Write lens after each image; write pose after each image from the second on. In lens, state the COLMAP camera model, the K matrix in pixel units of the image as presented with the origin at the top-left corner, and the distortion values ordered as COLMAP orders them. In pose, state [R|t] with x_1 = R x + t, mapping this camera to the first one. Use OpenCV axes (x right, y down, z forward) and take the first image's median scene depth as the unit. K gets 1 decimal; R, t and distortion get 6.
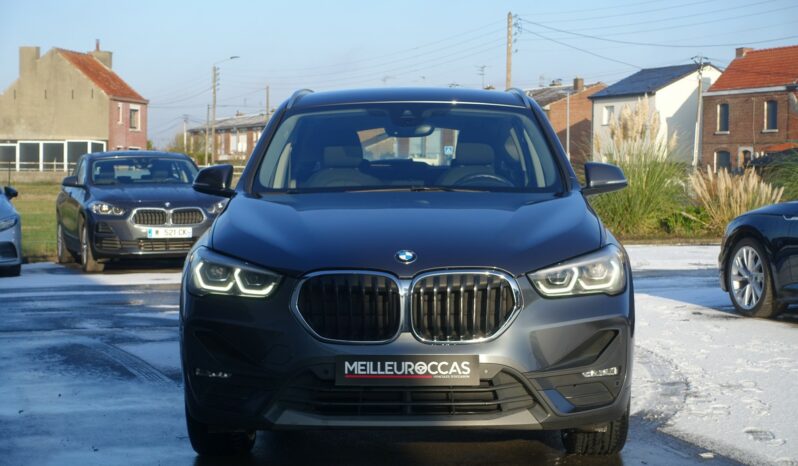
lens RADIAL K [[1772.1, 0, 398.8], [0, 1772.1, 233.6], [0, 0, 1]] dist [-0.083152, 0.000000]
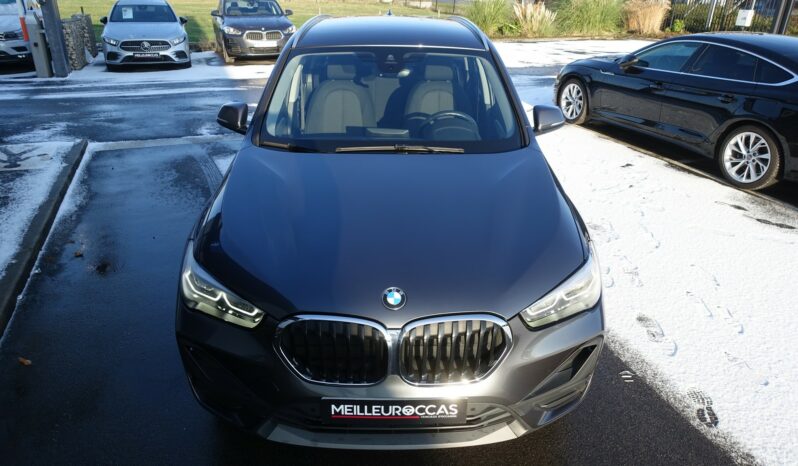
lens RADIAL K [[546.7, 0, 398.5], [0, 546.7, 225.7], [0, 0, 1]] dist [-0.003670, 0.003744]
pose [[0.999239, 0.001696, 0.038961, -0.004834], [-0.017254, 0.915184, 0.402666, -0.134930], [-0.034974, -0.403032, 0.914517, 0.725709]]
